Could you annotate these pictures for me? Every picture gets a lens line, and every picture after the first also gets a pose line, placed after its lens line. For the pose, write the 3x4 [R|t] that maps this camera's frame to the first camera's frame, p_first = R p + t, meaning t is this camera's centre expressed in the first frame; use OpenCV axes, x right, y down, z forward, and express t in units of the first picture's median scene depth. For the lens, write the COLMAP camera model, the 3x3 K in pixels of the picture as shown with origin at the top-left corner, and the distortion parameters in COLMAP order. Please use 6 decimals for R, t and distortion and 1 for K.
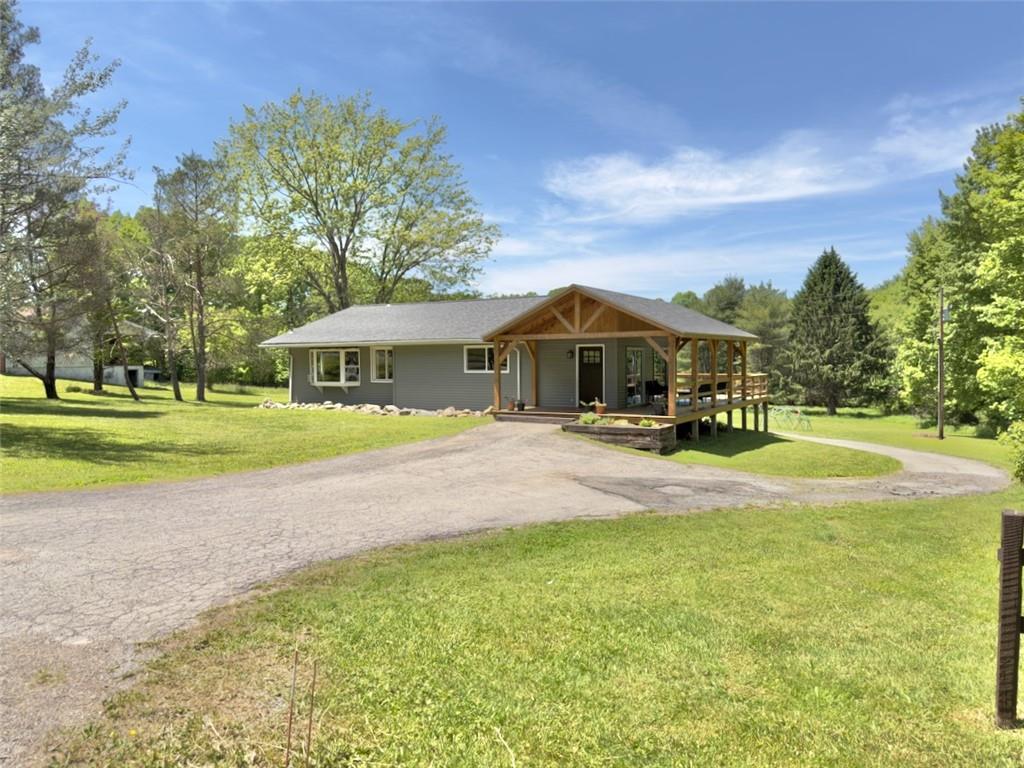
lens RADIAL K [[714.3, 0, 511.4], [0, 714.3, 404.4], [0, 0, 1]] dist [0.078479, -0.108386]
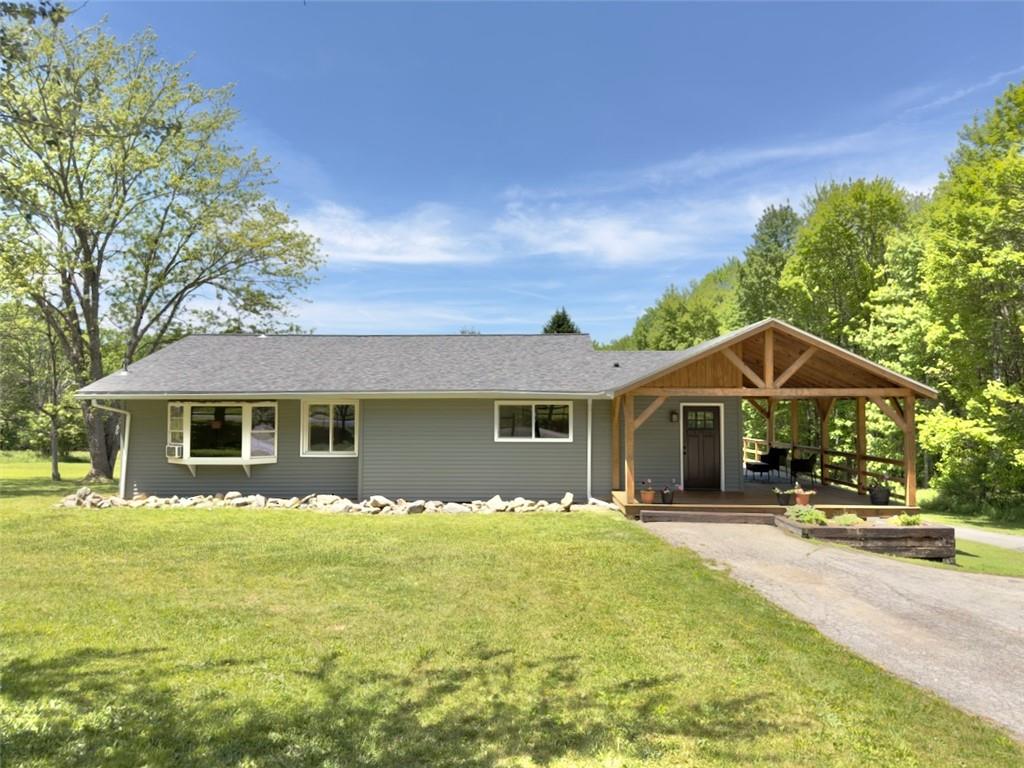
lens RADIAL K [[714.3, 0, 511.4], [0, 714.3, 404.4], [0, 0, 1]] dist [0.078479, -0.108386]
pose [[0.883341, 0.011614, 0.468587, -0.329611], [0.021167, 0.997685, -0.064629, -0.032484], [-0.468253, 0.067008, 0.881050, 0.370393]]
